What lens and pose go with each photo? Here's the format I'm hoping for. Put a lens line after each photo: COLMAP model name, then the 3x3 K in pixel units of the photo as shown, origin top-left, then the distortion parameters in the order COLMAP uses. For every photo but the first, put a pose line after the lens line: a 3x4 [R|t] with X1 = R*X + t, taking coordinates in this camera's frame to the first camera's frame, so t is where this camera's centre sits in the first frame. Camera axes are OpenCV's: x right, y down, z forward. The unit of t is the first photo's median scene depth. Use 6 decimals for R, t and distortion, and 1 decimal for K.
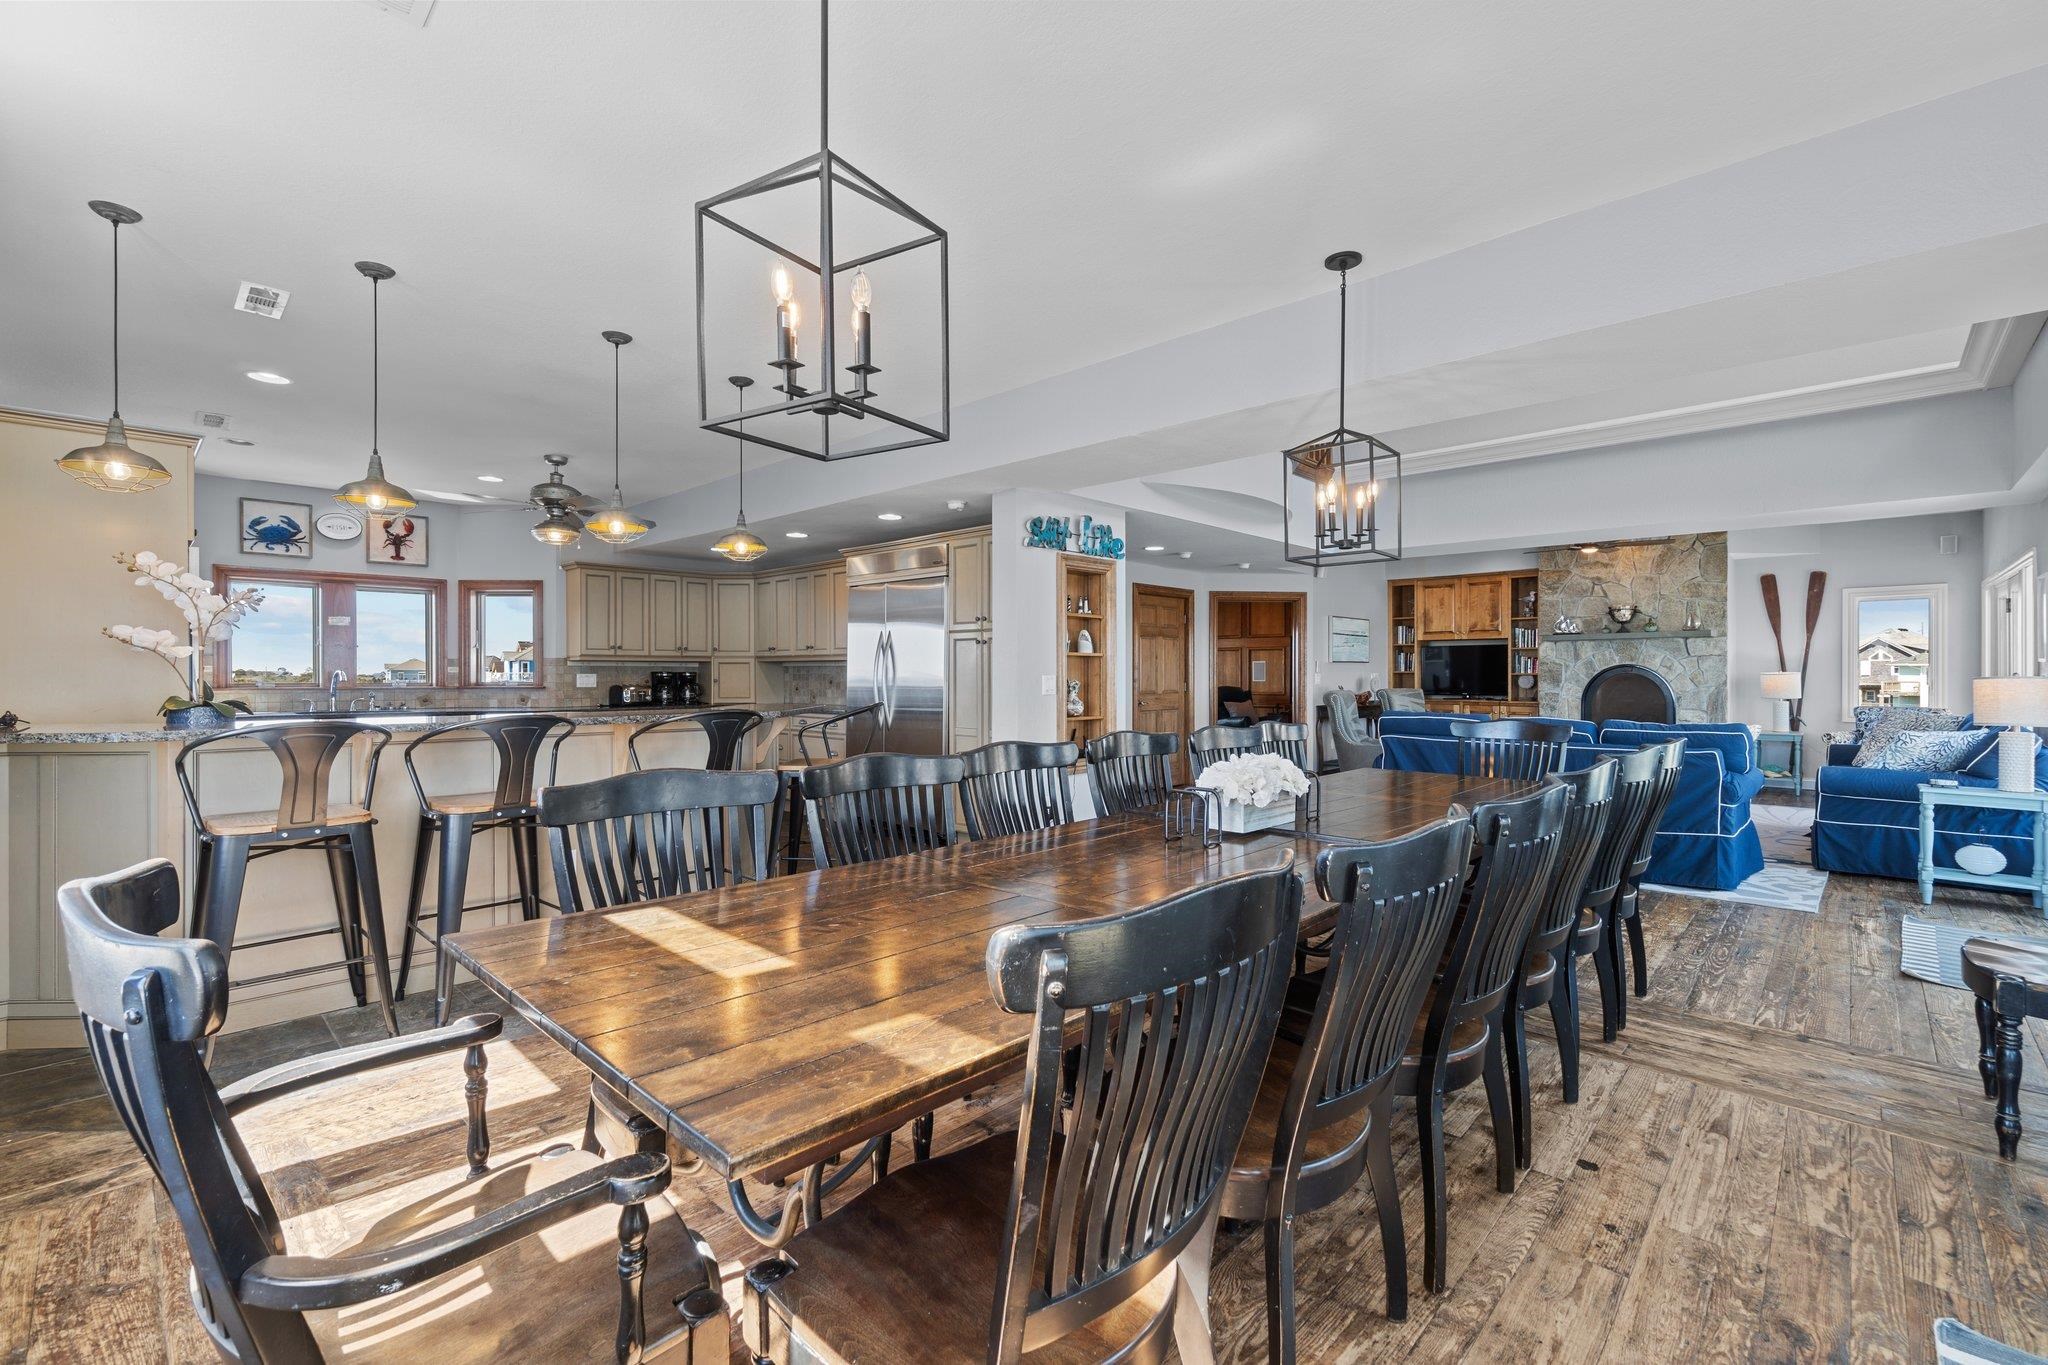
lens RADIAL K [[874.0, 0, 1035.0], [0, 874.0, 678.0], [0, 0, 1]] dist [-0.001683, -0.000070]
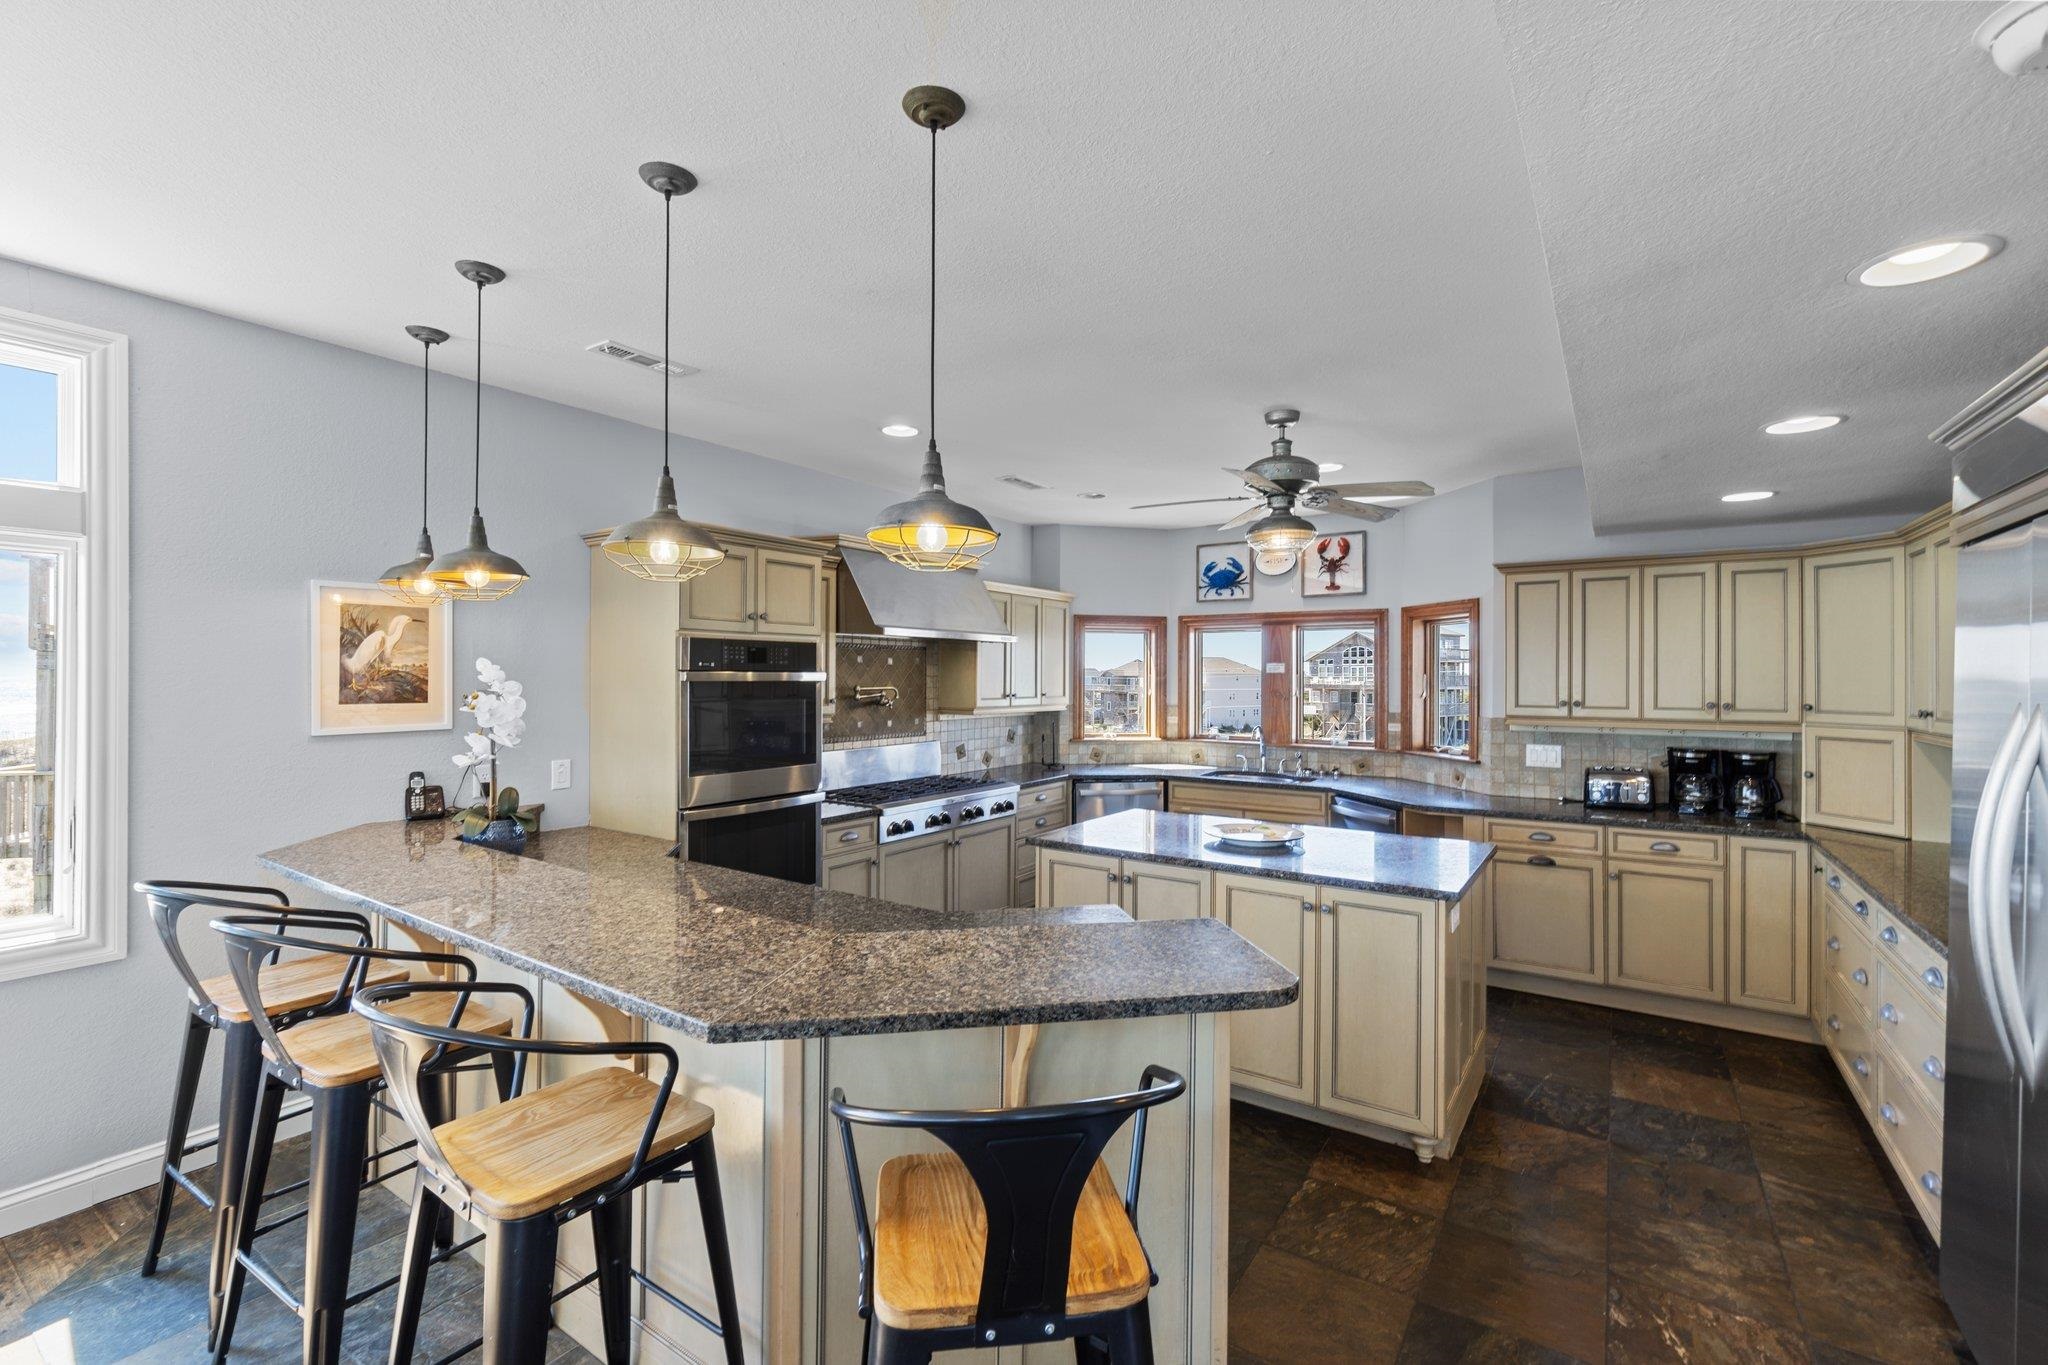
lens RADIAL K [[889.6, 0, 1024.2], [0, 889.6, 679.5], [0, 0, 1]] dist [-0.001280, -0.000018]
pose [[0.167431, 0.003572, -0.985877, 0.035054], [-0.008239, 0.999964, 0.002224, -0.052095], [0.985849, 0.007751, 0.167454, 0.582894]]
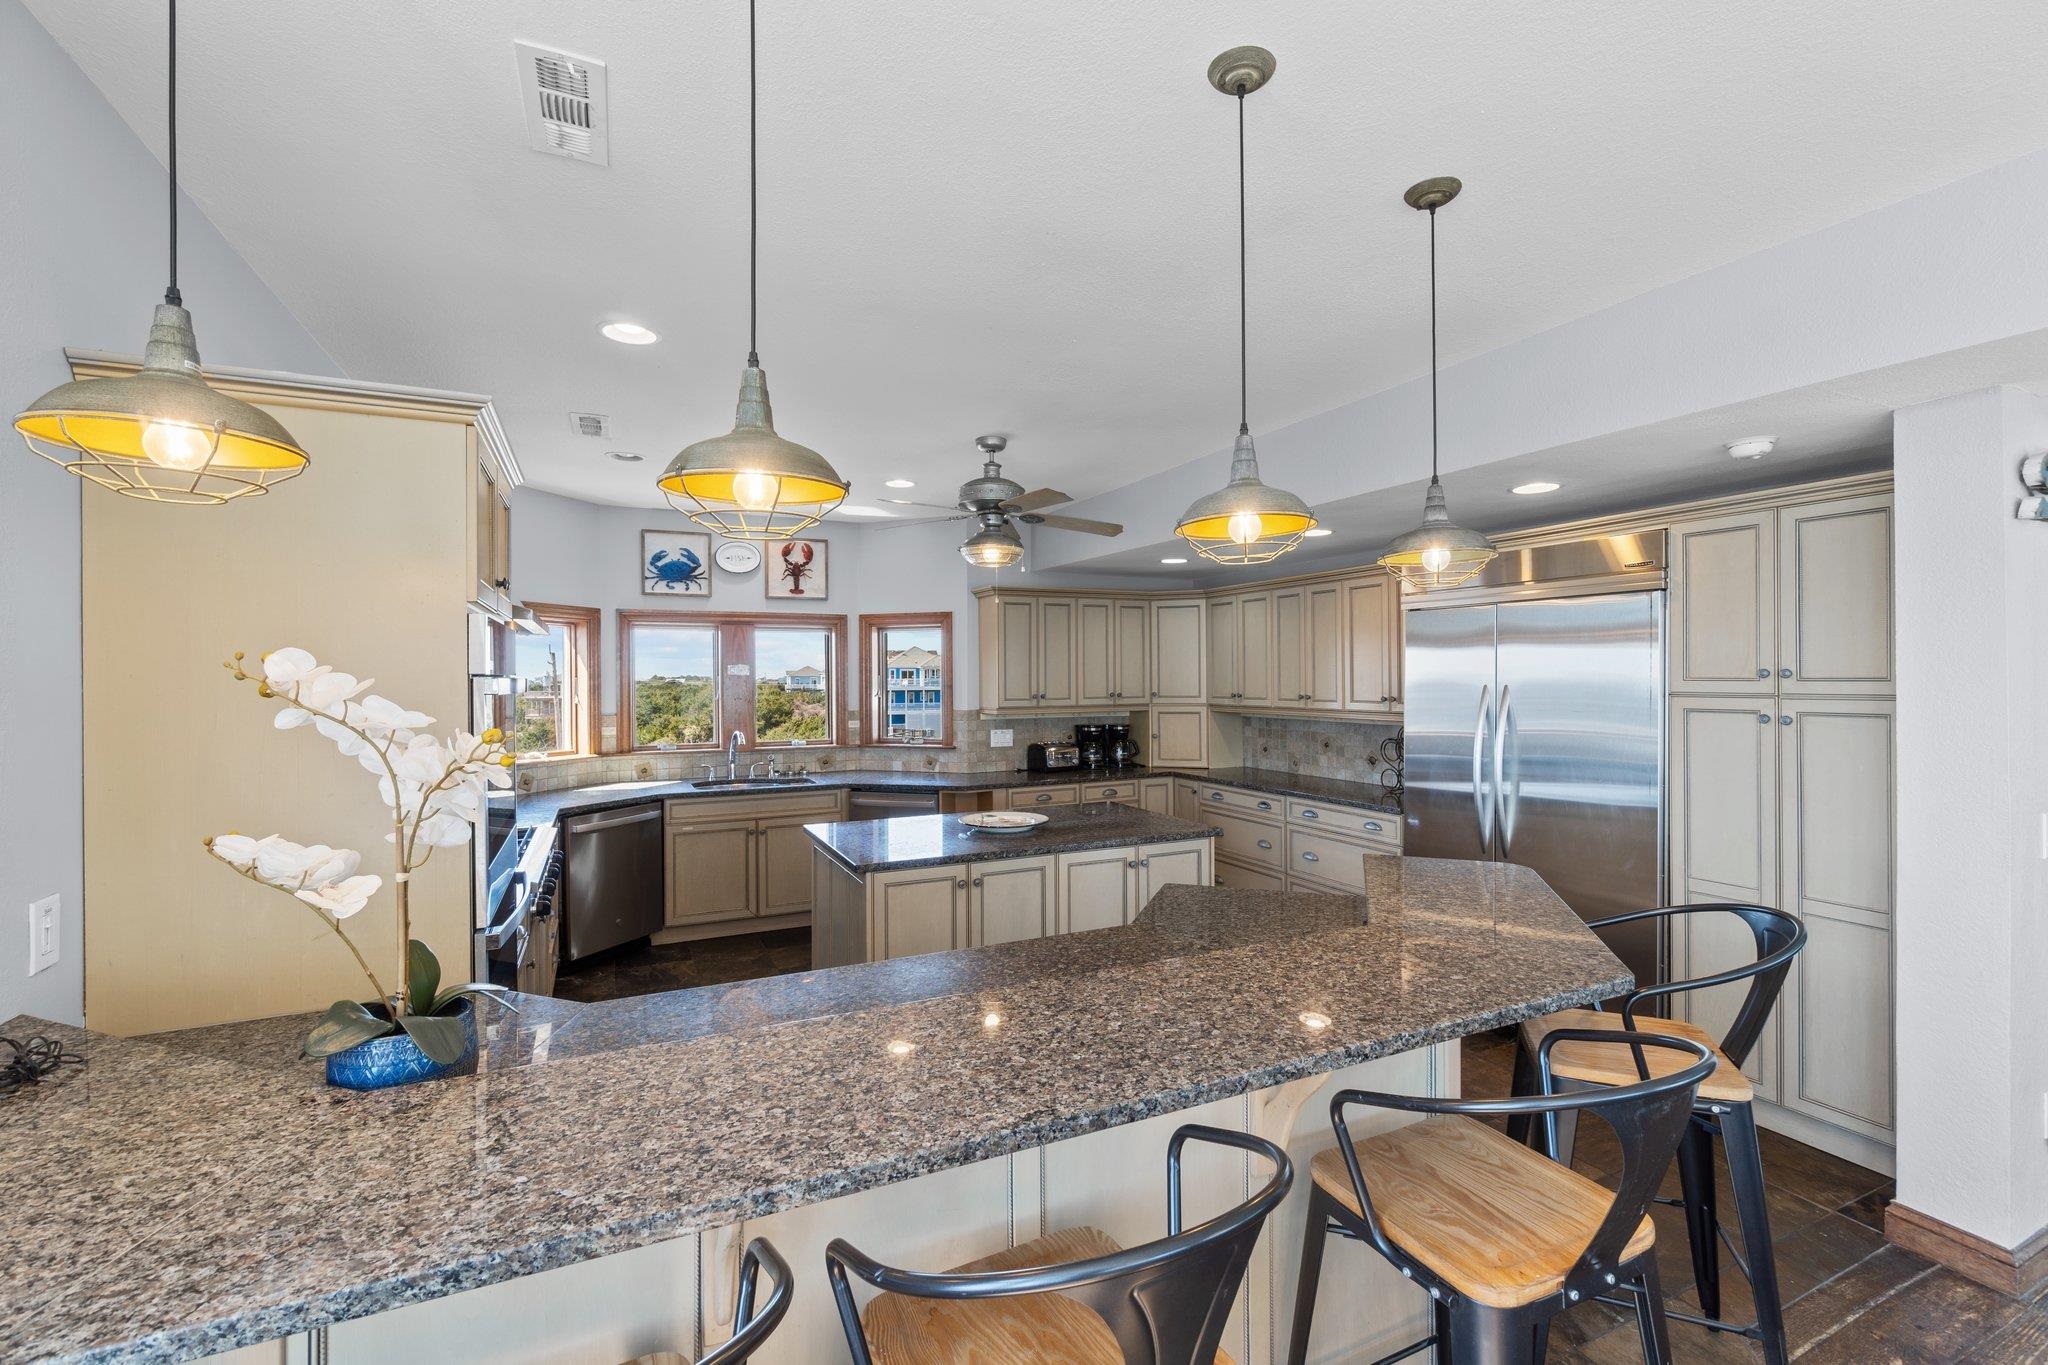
lens RADIAL K [[883.8, 0, 1043.3], [0, 883.8, 676.1], [0, 0, 1]] dist [-0.000475, -0.000160]
pose [[0.936934, -0.006713, -0.349442, -0.218962], [0.005285, 0.999973, -0.005042, -0.051804], [0.349466, 0.002877, 0.936945, 0.297146]]
